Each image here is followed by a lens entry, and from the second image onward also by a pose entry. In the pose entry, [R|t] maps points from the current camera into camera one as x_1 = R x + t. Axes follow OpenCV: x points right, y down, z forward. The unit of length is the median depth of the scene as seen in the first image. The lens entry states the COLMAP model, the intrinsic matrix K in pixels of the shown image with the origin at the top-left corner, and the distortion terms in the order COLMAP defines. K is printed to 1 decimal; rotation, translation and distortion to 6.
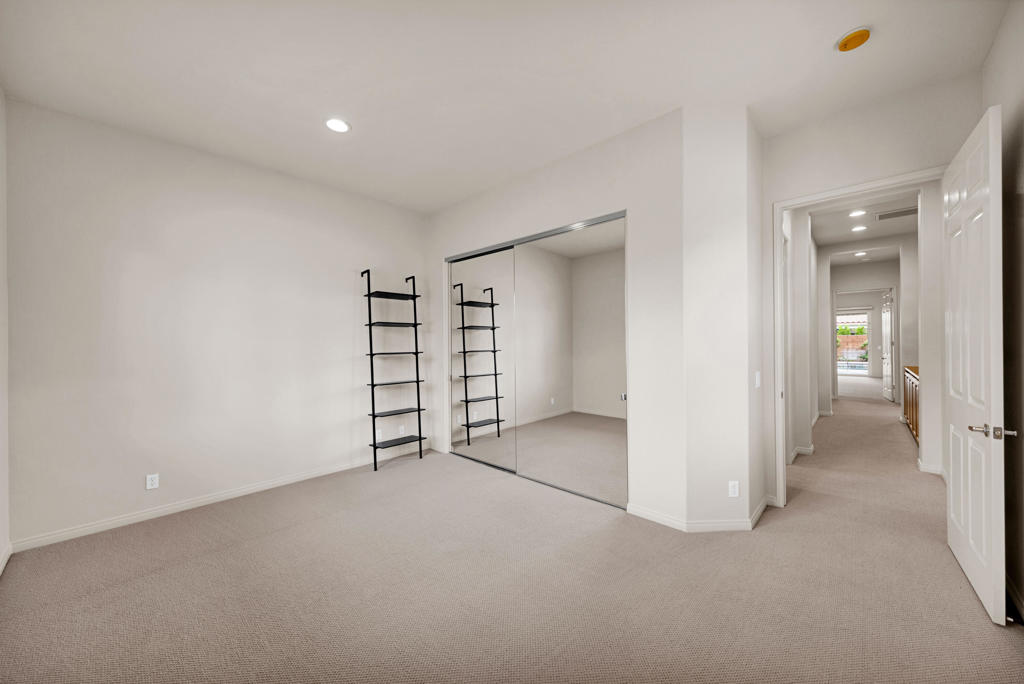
lens RADIAL K [[355.0, 0, 513.8], [0, 355.0, 346.0], [0, 0, 1]] dist [0.009159, 0.000002]
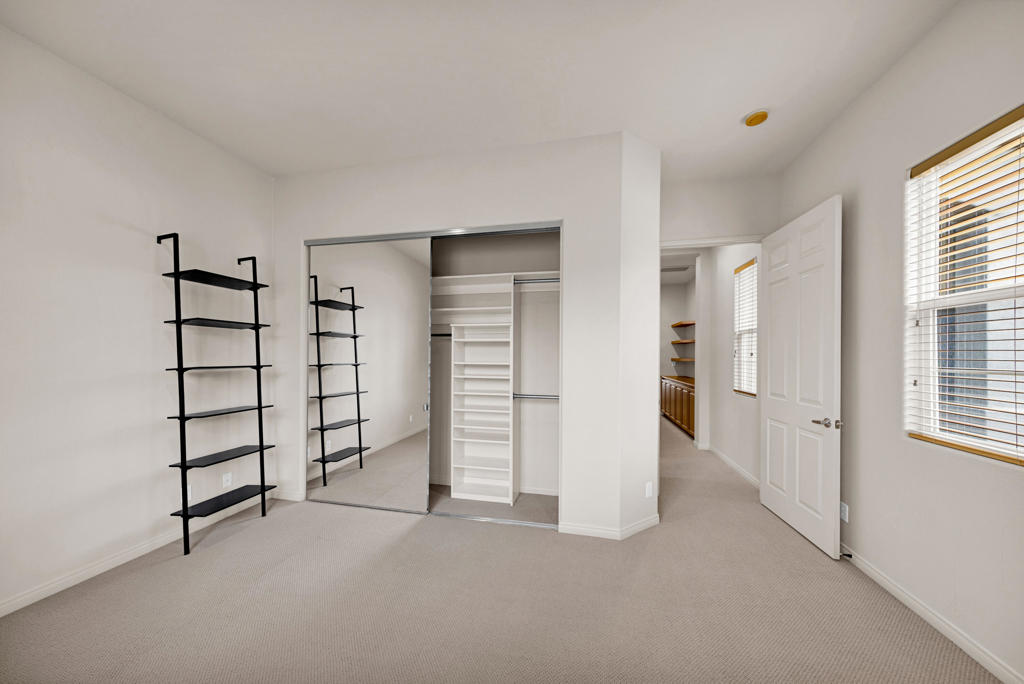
lens RADIAL K [[344.5, 0, 507.6], [0, 344.5, 358.6], [0, 0, 1]] dist [0.002180, 0.000113]
pose [[0.872528, 0.012877, 0.488394, -0.175759], [-0.011908, 0.999916, -0.005090, 0.001410], [-0.488419, -0.001375, 0.872608, 0.165537]]
